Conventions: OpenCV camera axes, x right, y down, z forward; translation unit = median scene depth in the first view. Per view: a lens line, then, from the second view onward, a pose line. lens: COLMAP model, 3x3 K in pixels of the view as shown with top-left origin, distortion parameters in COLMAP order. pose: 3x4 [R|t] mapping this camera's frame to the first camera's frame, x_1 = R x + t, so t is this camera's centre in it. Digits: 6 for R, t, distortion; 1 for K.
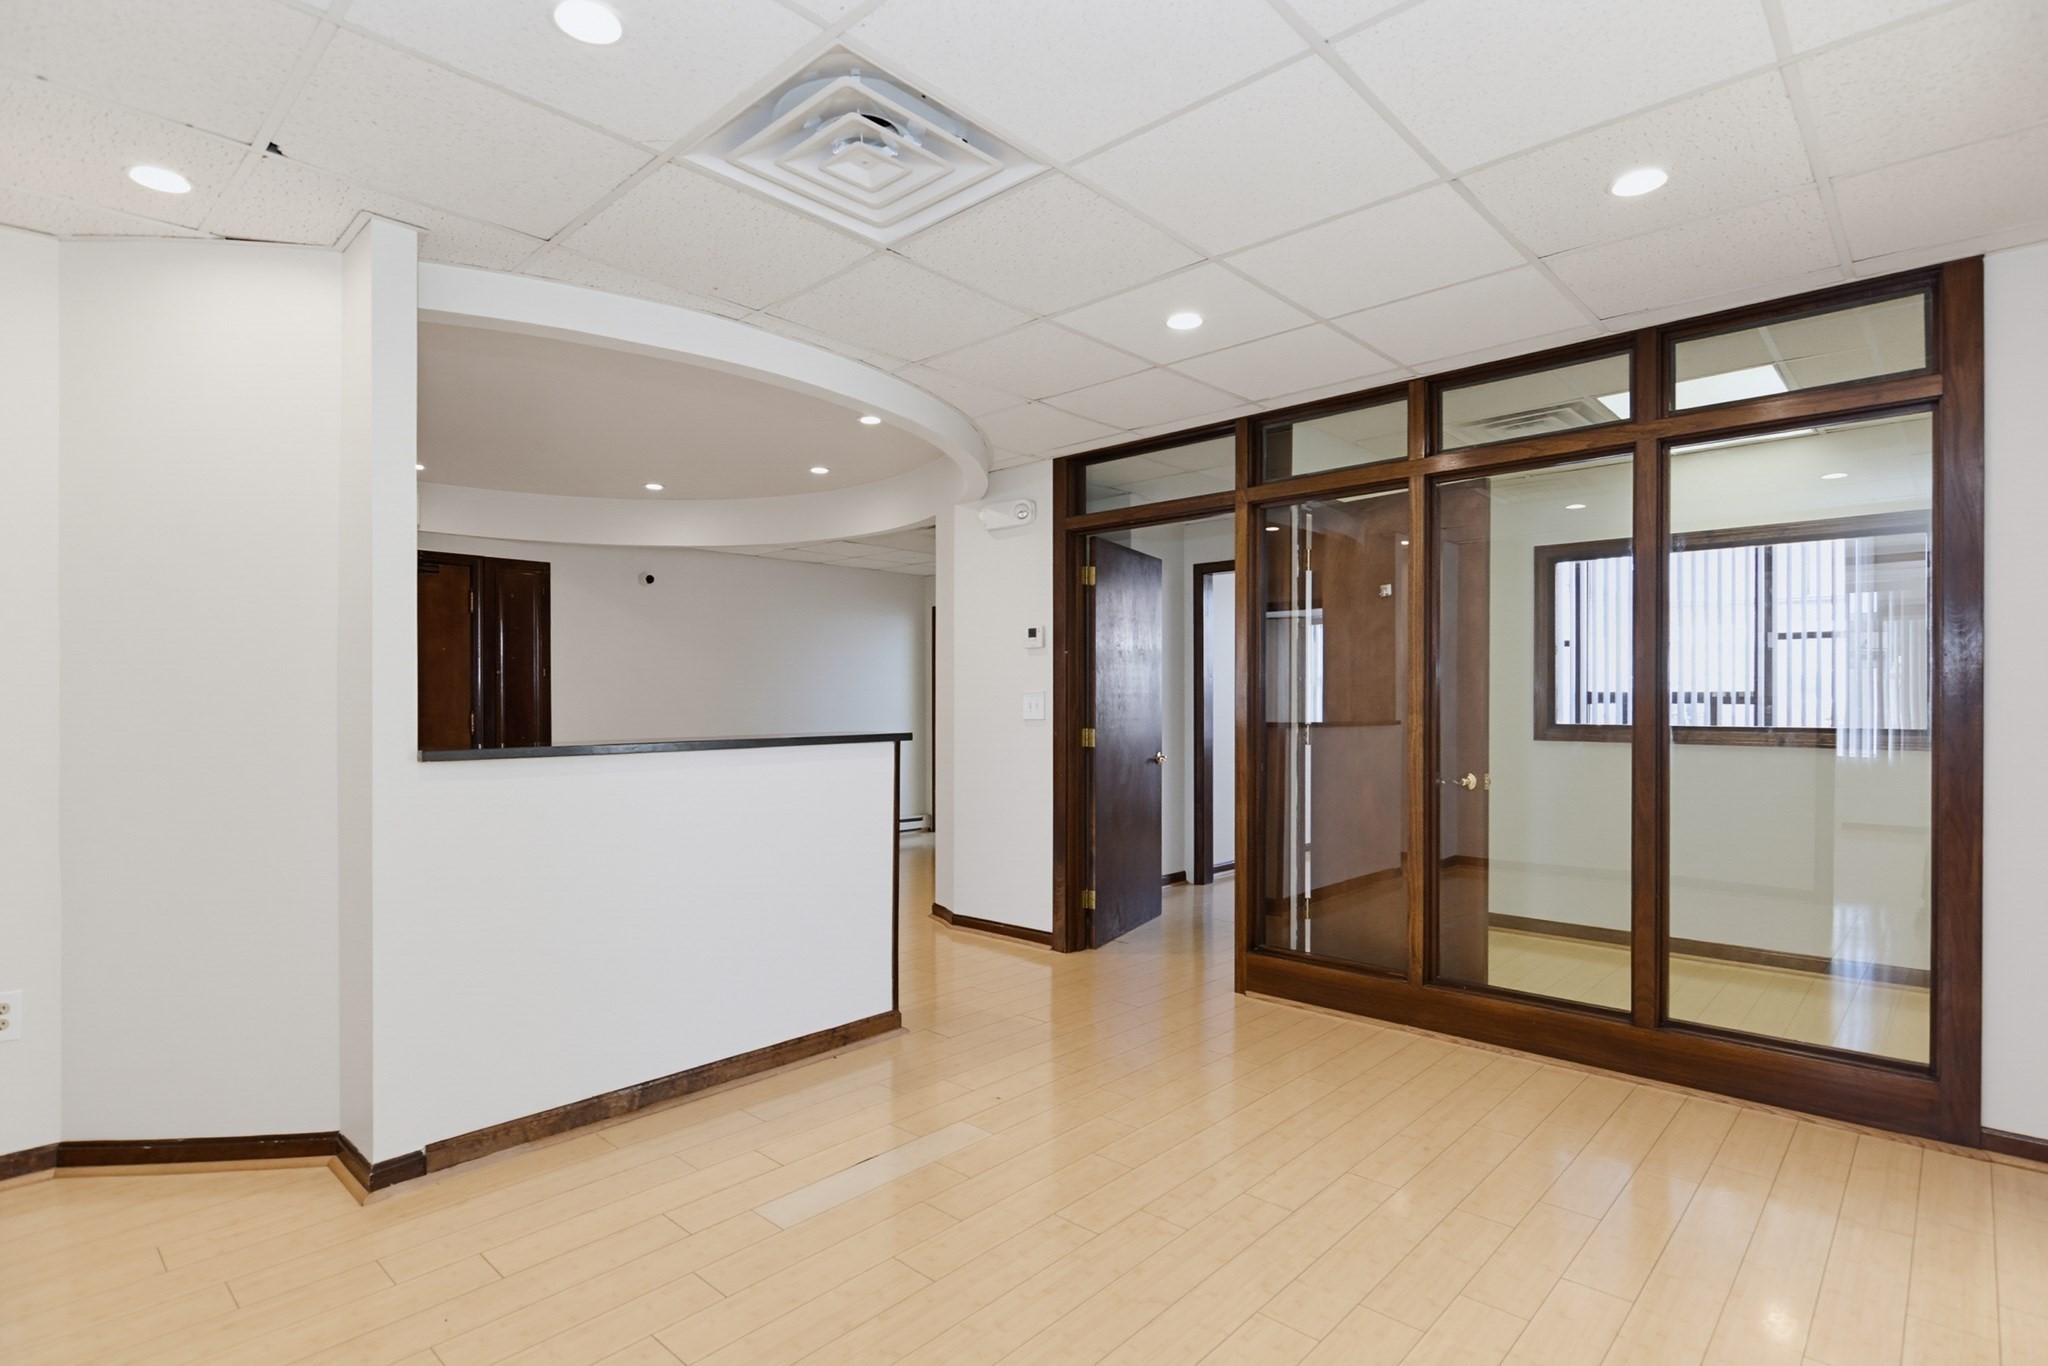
lens RADIAL K [[1030.0, 0, 1024.1], [0, 1030.0, 703.3], [0, 0, 1]] dist [0.033423, -0.000099]
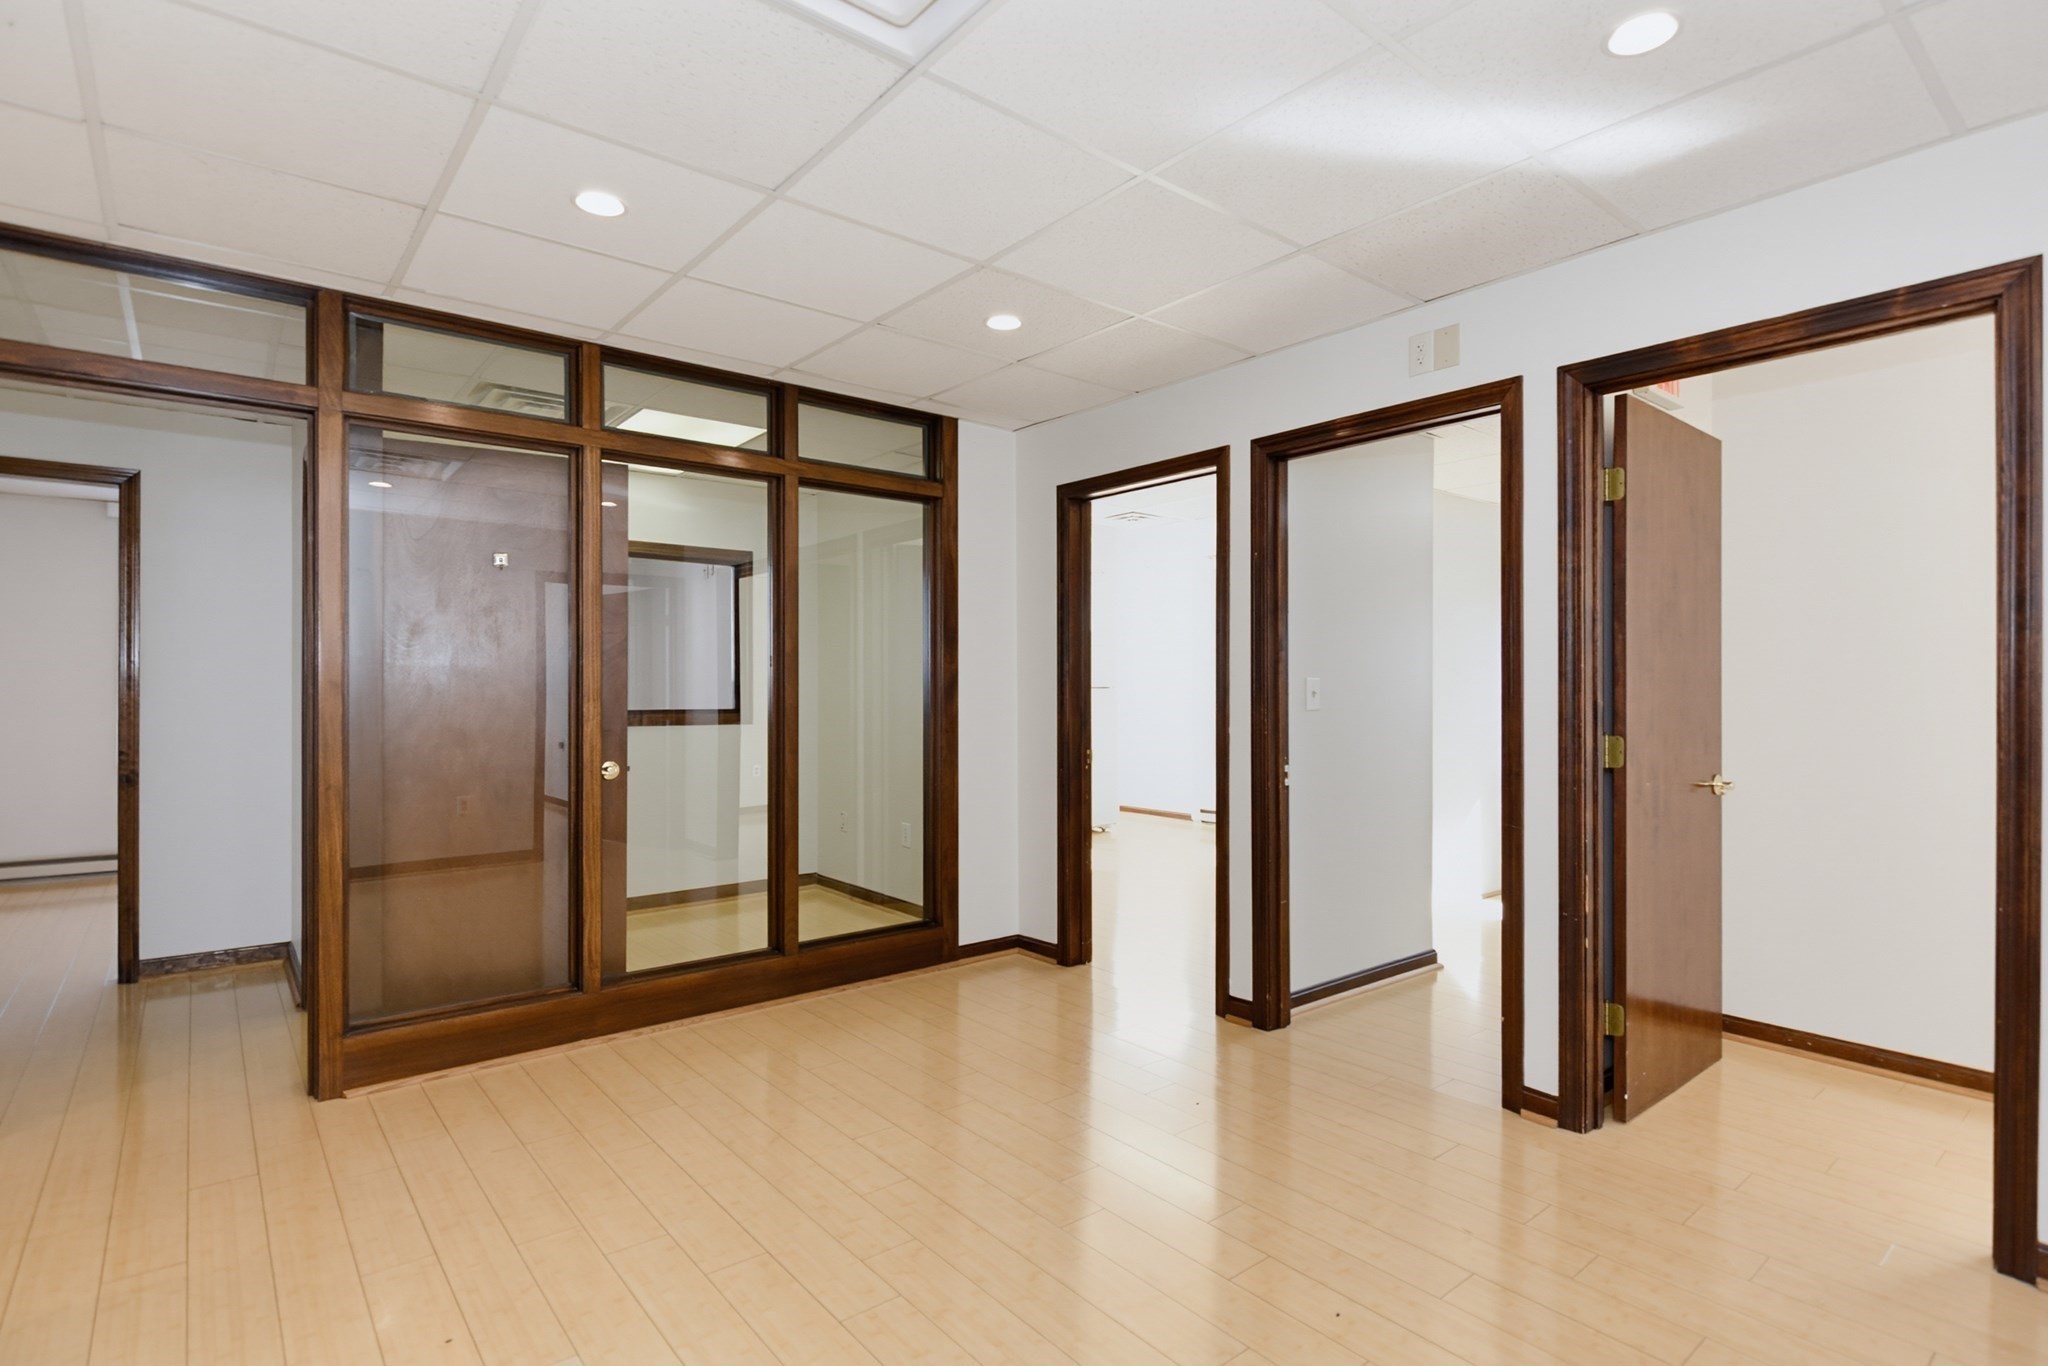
lens RADIAL K [[1030.0, 0, 1024.1], [0, 1030.0, 703.3], [0, 0, 1]] dist [0.033423, -0.000099]
pose [[0.155033, -0.013733, 0.987814, -0.484781], [0.004415, 0.999903, 0.013208, -0.000001], [-0.987899, 0.002314, 0.155078, 0.469960]]
